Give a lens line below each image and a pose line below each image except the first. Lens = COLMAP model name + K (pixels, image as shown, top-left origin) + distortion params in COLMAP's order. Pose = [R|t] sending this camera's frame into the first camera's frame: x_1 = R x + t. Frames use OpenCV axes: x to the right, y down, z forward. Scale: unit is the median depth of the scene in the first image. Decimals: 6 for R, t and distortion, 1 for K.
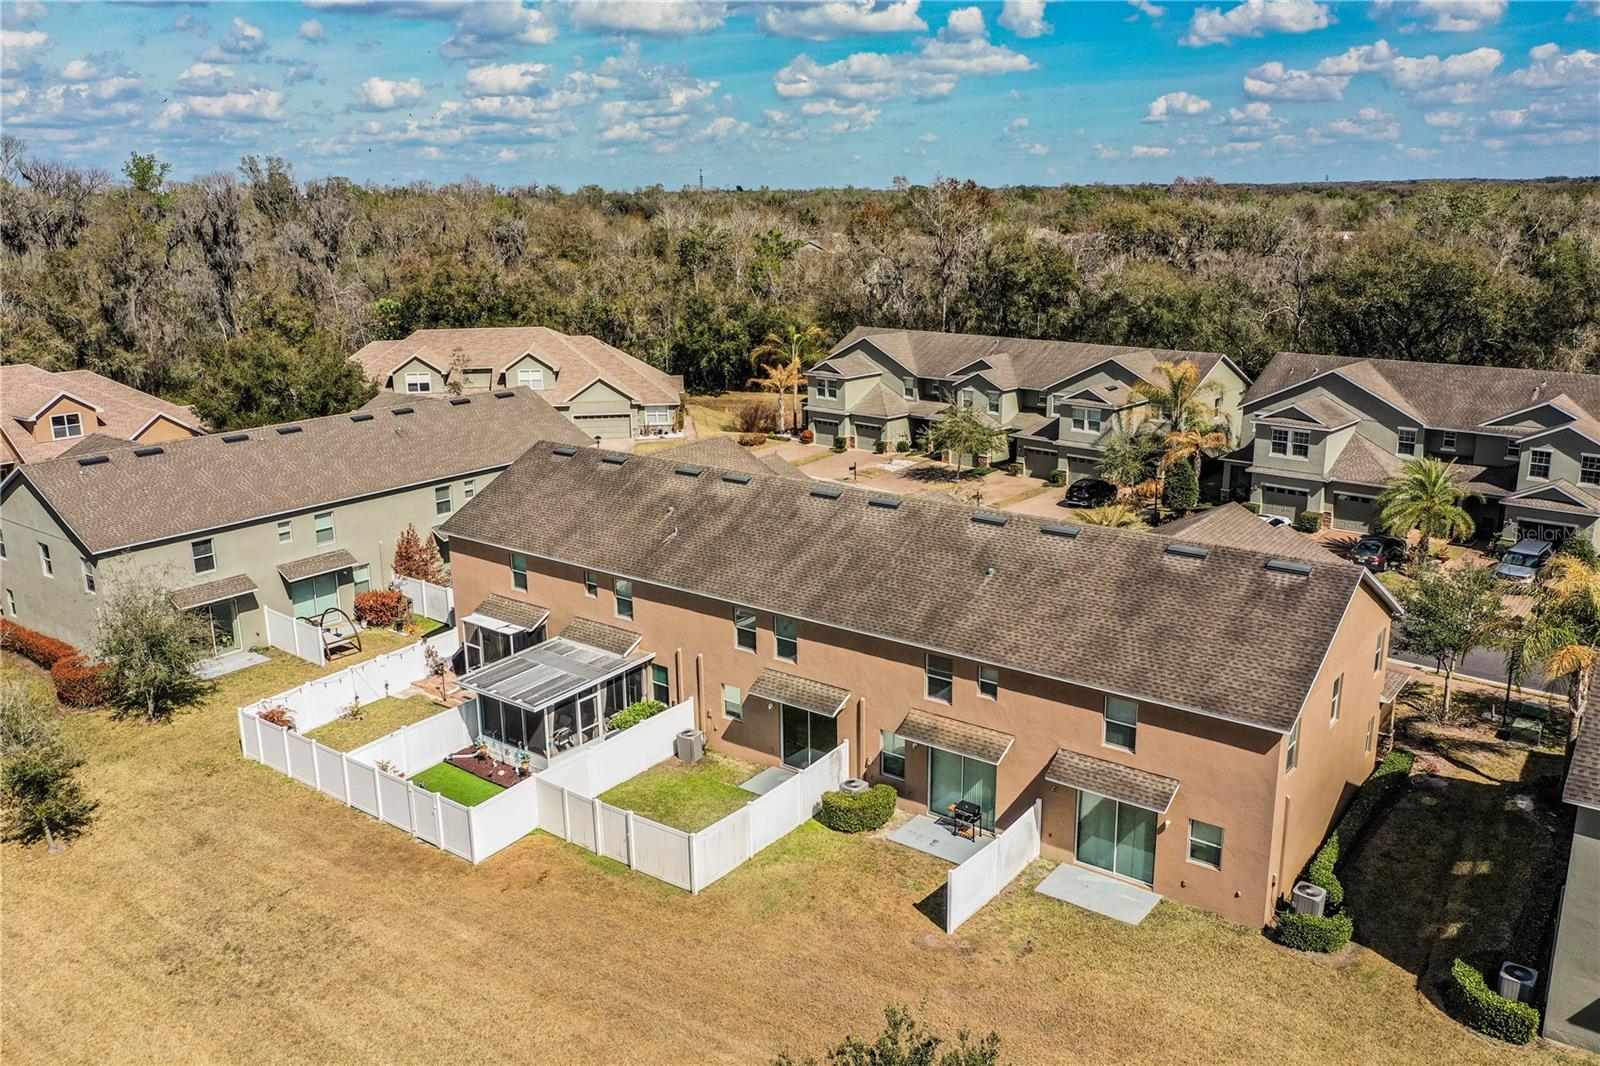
lens RADIAL K [[1263.0, 0, 807.2], [0, 1263.0, 505.3], [0, 0, 1]] dist [0.004219, 0.007756]
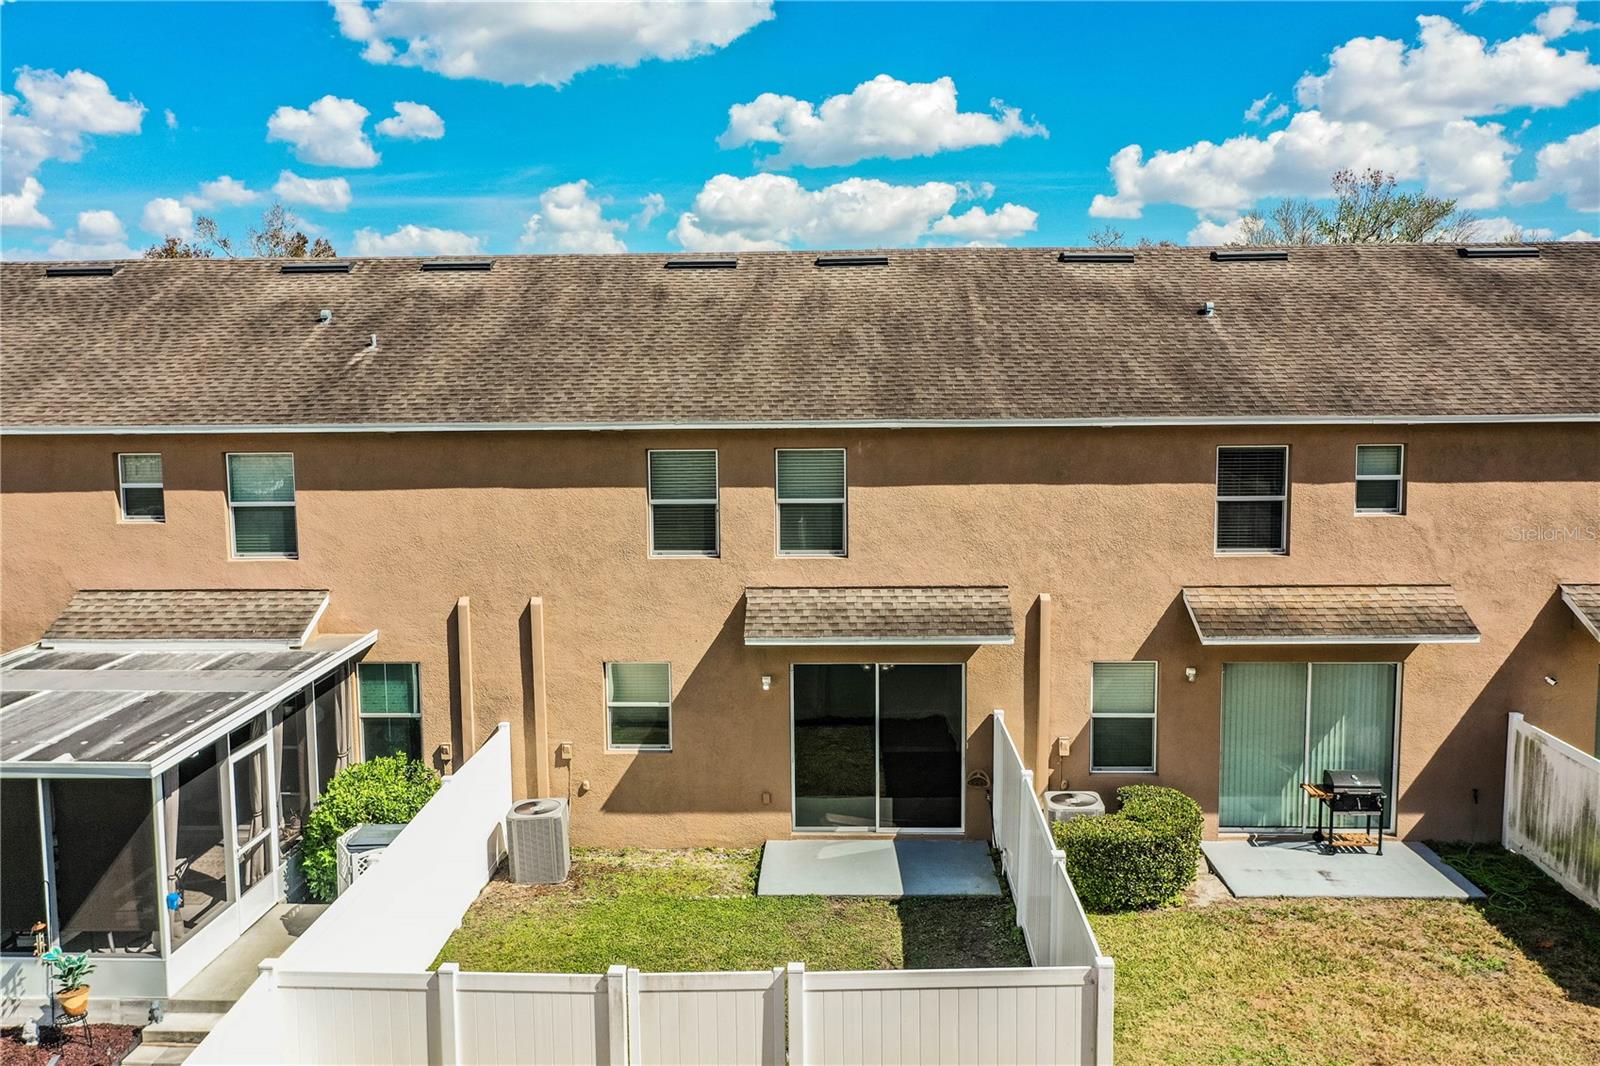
lens RADIAL K [[1263.0, 0, 807.2], [0, 1263.0, 505.3], [0, 0, 1]] dist [0.004219, 0.007756]
pose [[0.812932, -0.041691, 0.580864, -0.231821], [0.136462, 0.983301, -0.120406, 0.141540], [-0.566145, 0.177148, 0.805046, 0.605561]]
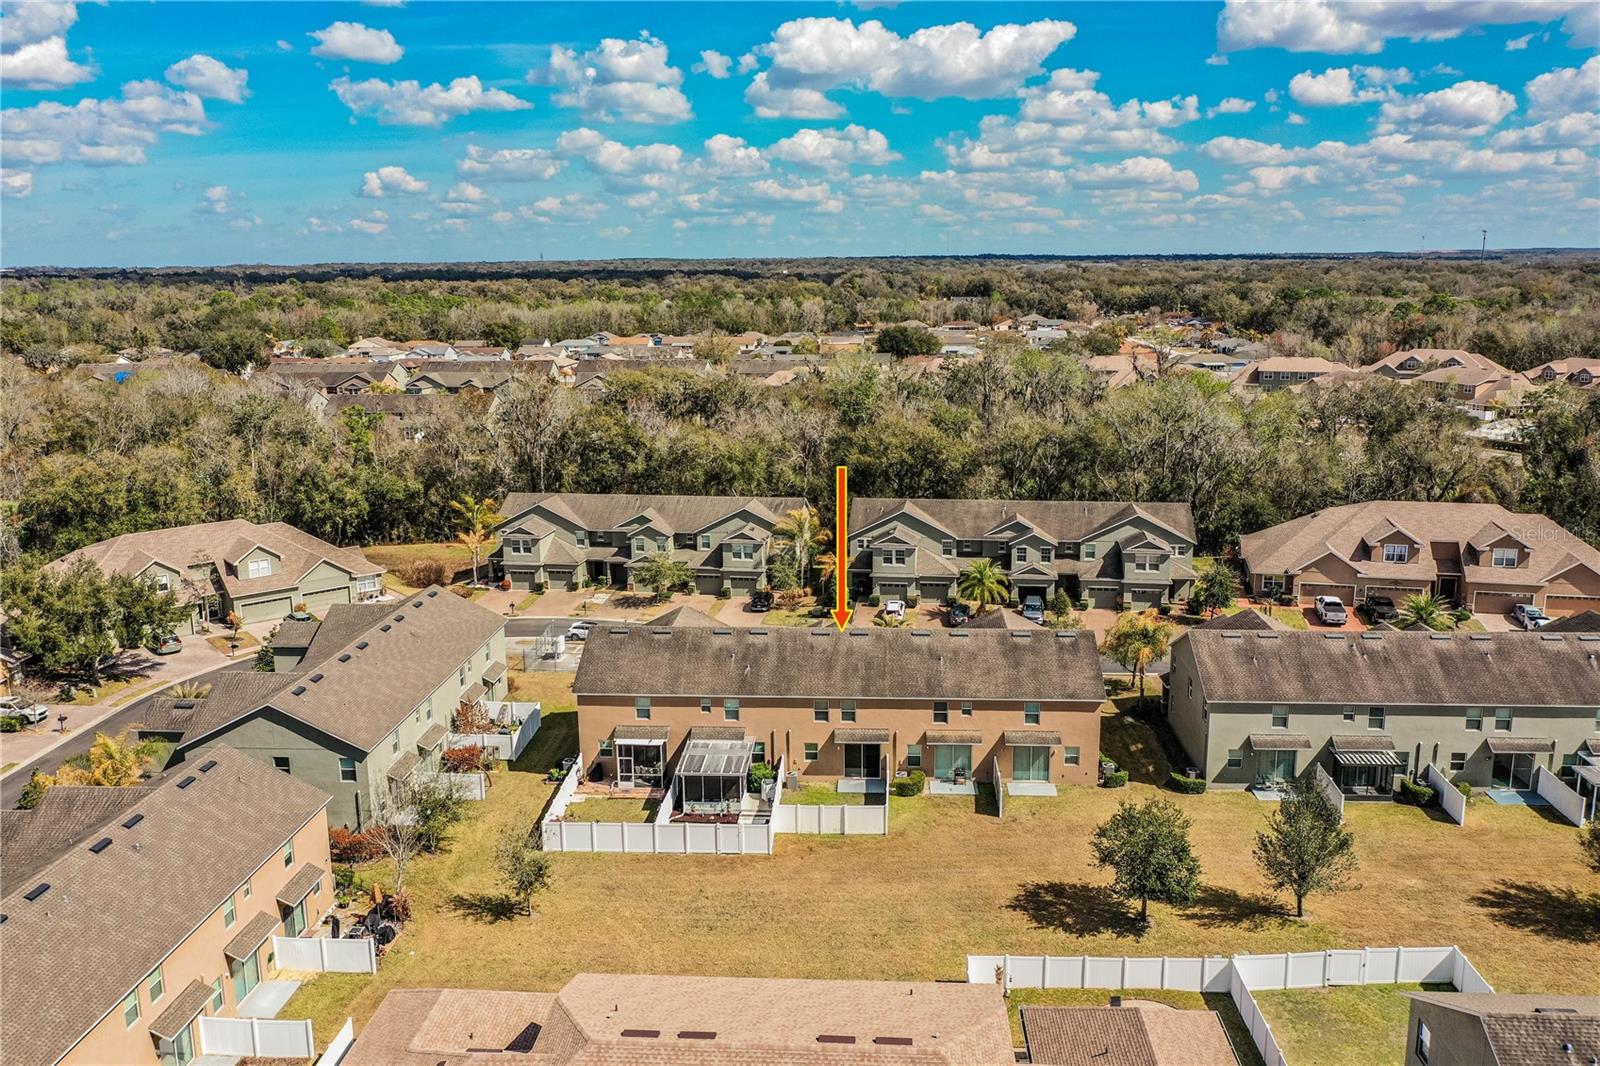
lens RADIAL K [[1263.0, 0, 807.2], [0, 1263.0, 505.3], [0, 0, 1]] dist [0.004219, 0.007756]
pose [[0.833012, -0.101877, 0.543795, -0.993033], [0.131747, 0.991152, -0.016131, -0.168236], [-0.537340, 0.085081, 0.839063, -0.570565]]
